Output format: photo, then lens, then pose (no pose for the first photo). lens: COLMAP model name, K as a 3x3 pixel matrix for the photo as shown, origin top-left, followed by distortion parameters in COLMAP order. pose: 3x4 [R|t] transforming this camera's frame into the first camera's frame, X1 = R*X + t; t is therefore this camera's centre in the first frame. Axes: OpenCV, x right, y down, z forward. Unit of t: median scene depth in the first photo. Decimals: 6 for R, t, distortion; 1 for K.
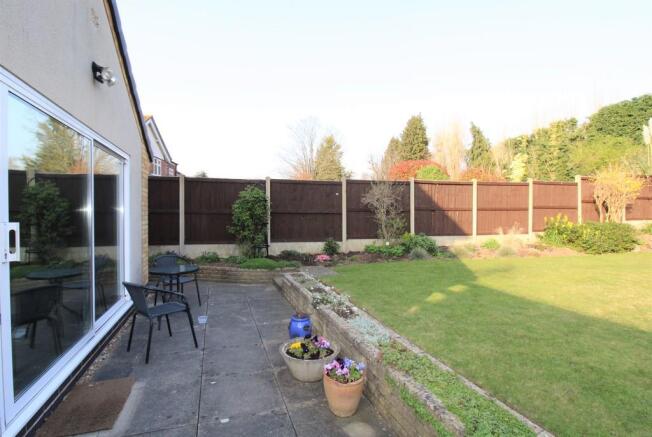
lens RADIAL K [[310.4, 0, 325.8], [0, 310.4, 216.4], [0, 0, 1]] dist [-0.003411, -0.000256]
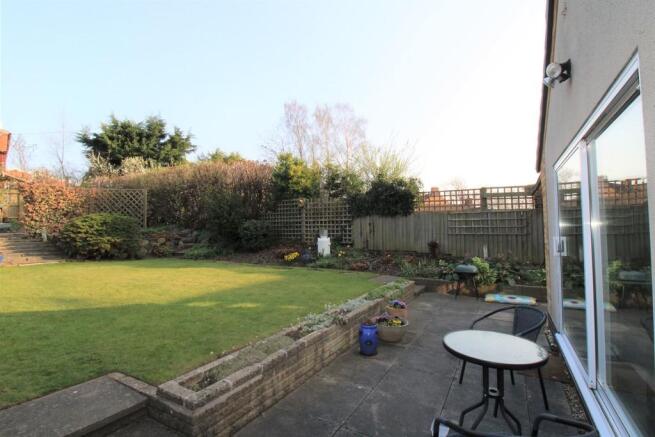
lens RADIAL K [[311.8, 0, 326.8], [0, 311.8, 218.2], [0, 0, 1]] dist [-0.003411, -0.000256]
pose [[-0.651529, 0.036912, 0.757725, -0.739304], [0.010546, 0.999160, -0.039605, -0.015264], [-0.758550, -0.017813, -0.651371, 1.613489]]
